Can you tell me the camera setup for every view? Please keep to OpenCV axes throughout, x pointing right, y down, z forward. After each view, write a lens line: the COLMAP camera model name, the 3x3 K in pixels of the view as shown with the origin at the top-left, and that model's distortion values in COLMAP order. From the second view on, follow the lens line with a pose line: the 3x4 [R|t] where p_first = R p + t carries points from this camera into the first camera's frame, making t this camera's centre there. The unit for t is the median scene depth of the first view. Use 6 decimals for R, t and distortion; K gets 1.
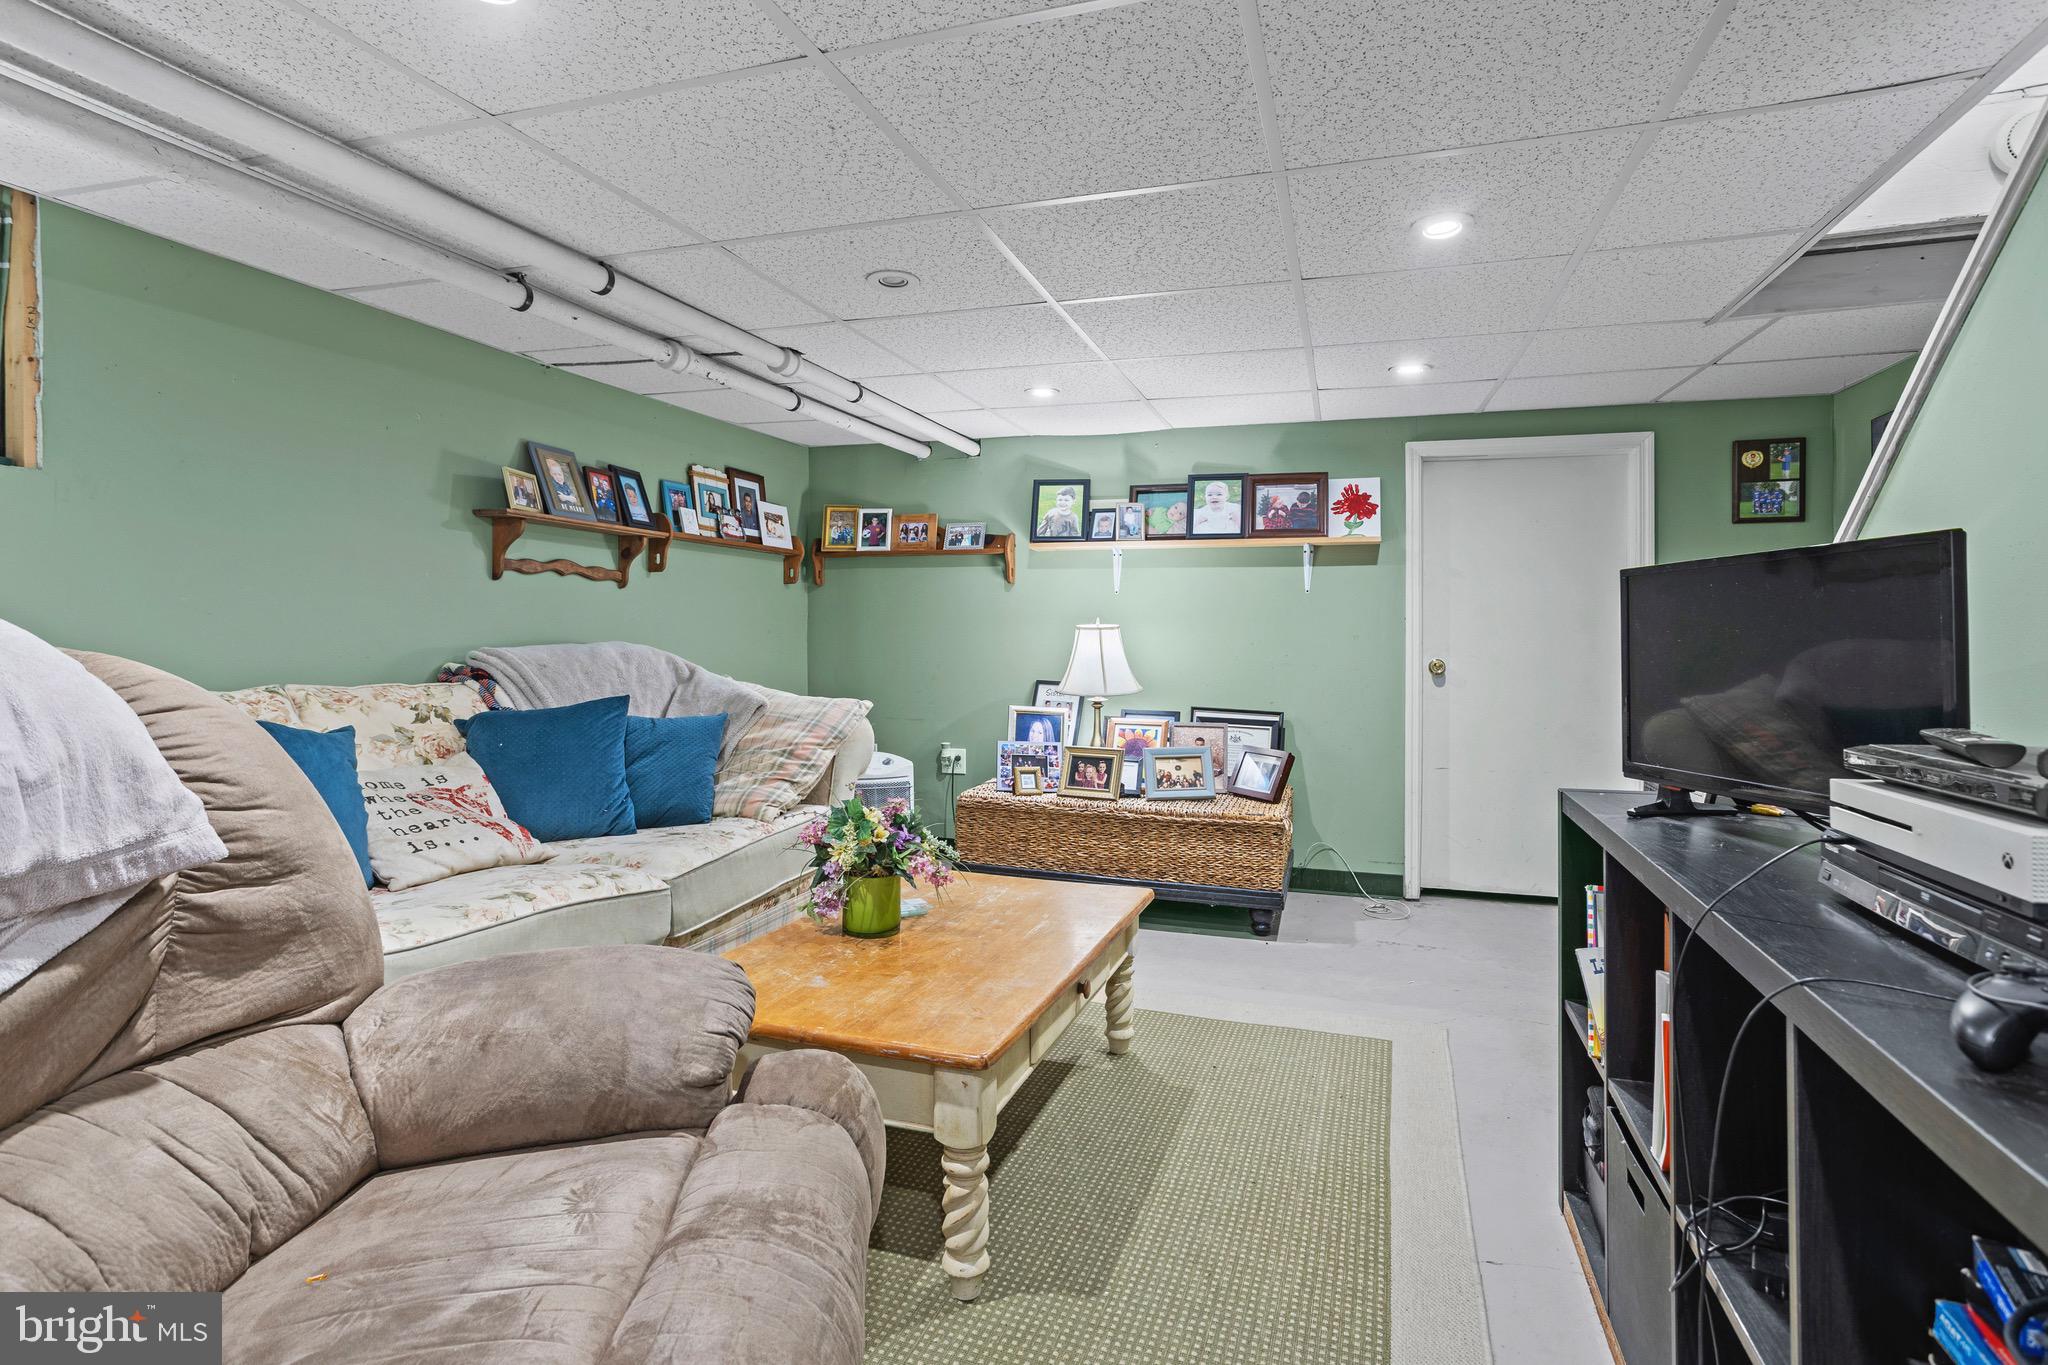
lens RADIAL K [[1003.5, 0, 1029.6], [0, 1003.5, 660.3], [0, 0, 1]] dist [-0.033939, 0.012116]
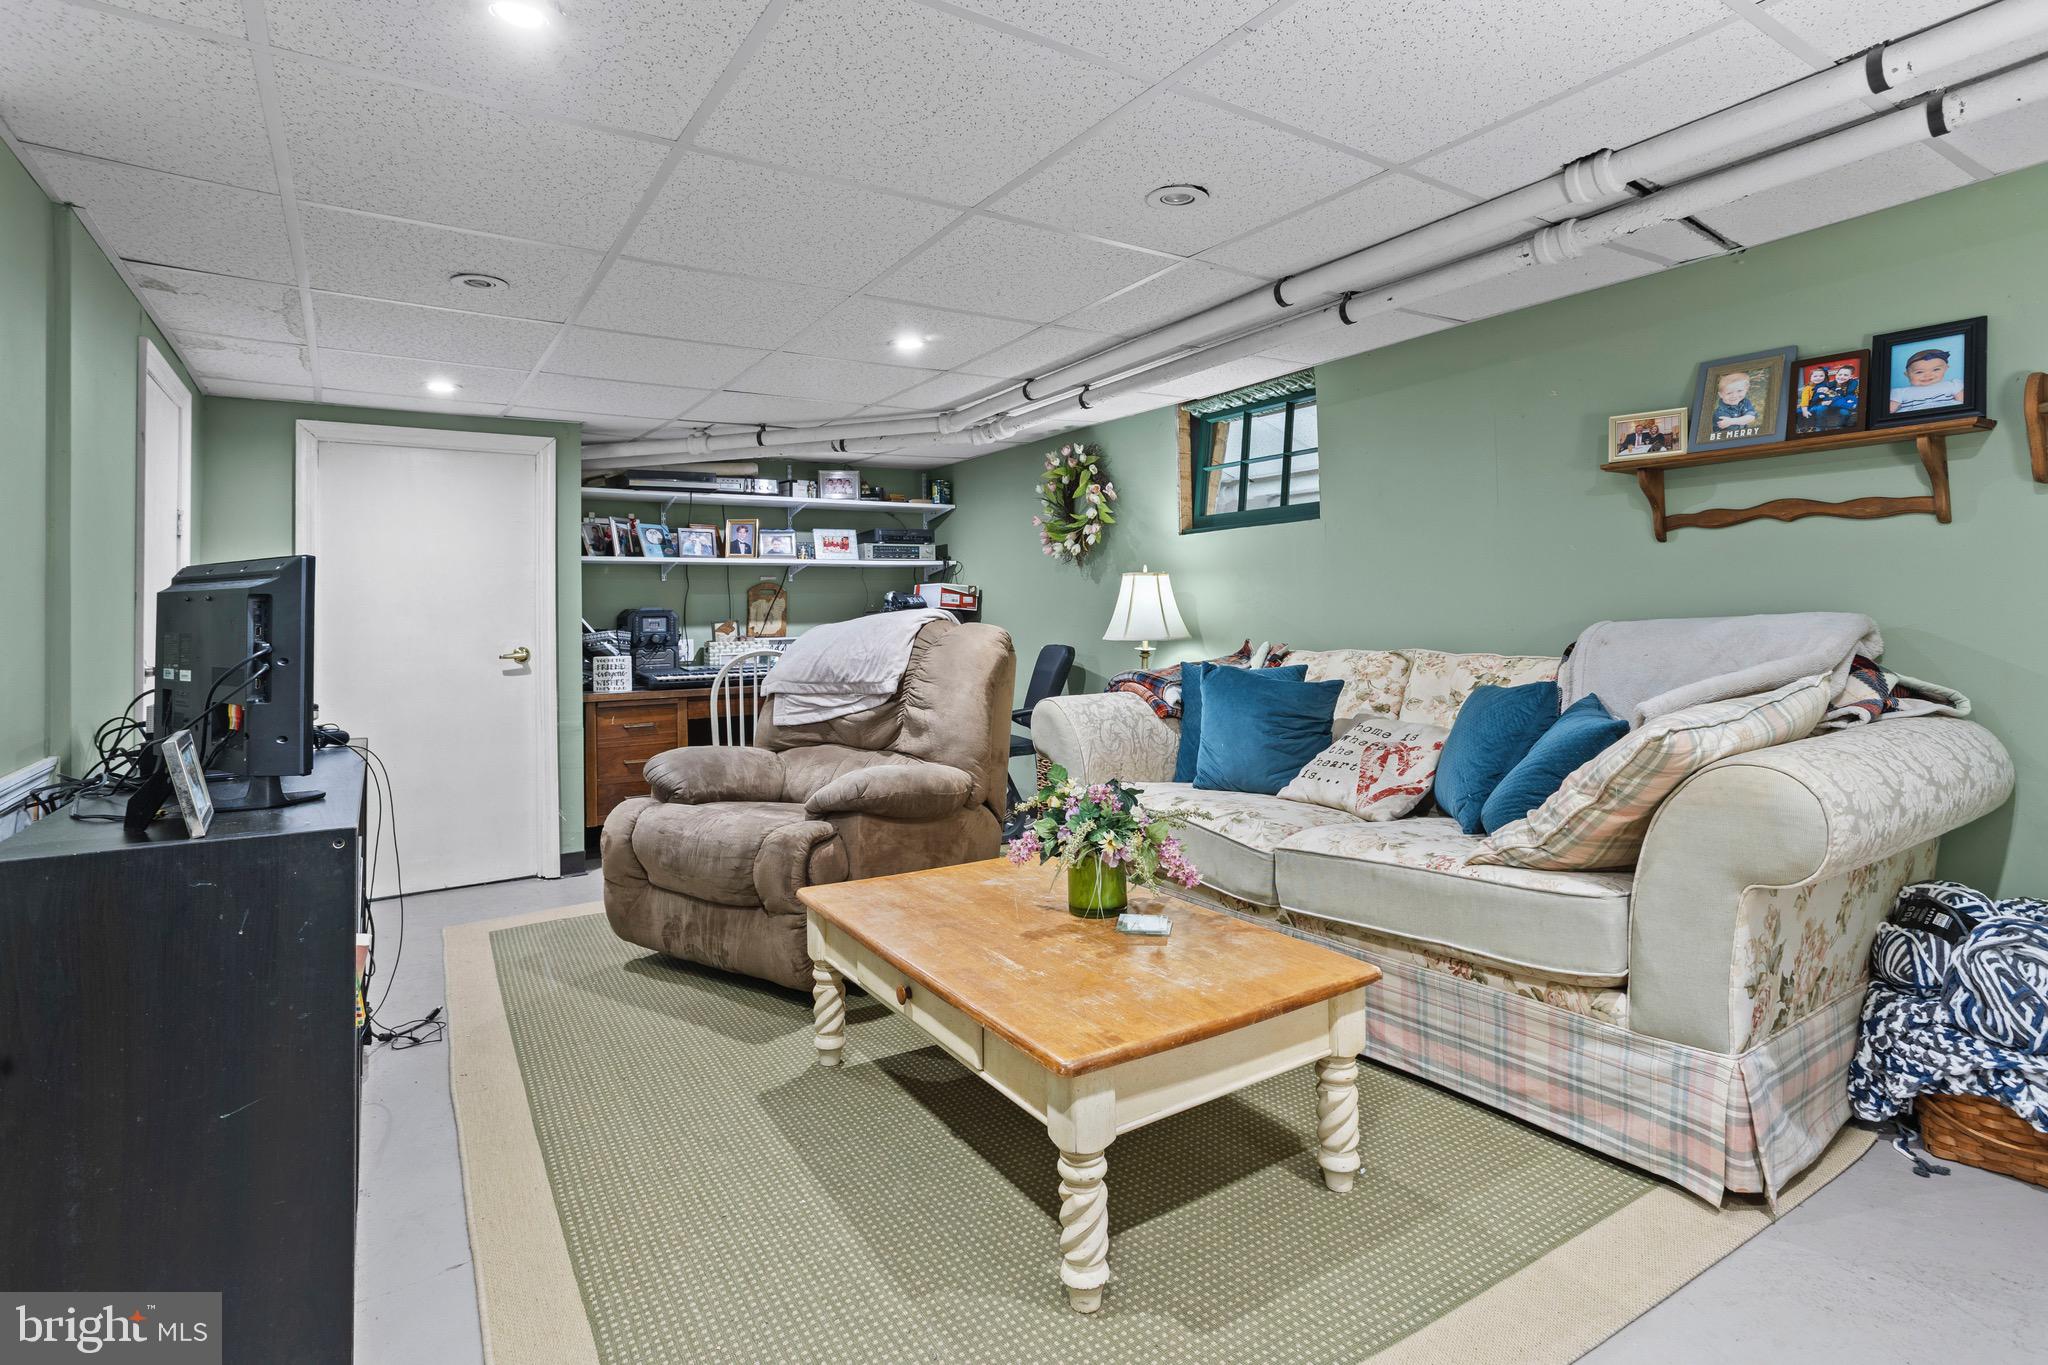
lens RADIAL K [[1003.5, 0, 1024.5], [0, 1003.5, 620.6], [0, 0, 1]] dist [-0.033939, 0.012116]
pose [[-0.613464, 0.011845, -0.789633, 0.644104], [-0.001270, 0.999871, 0.015985, -0.035046], [0.789721, 0.010809, -0.613371, 1.480258]]
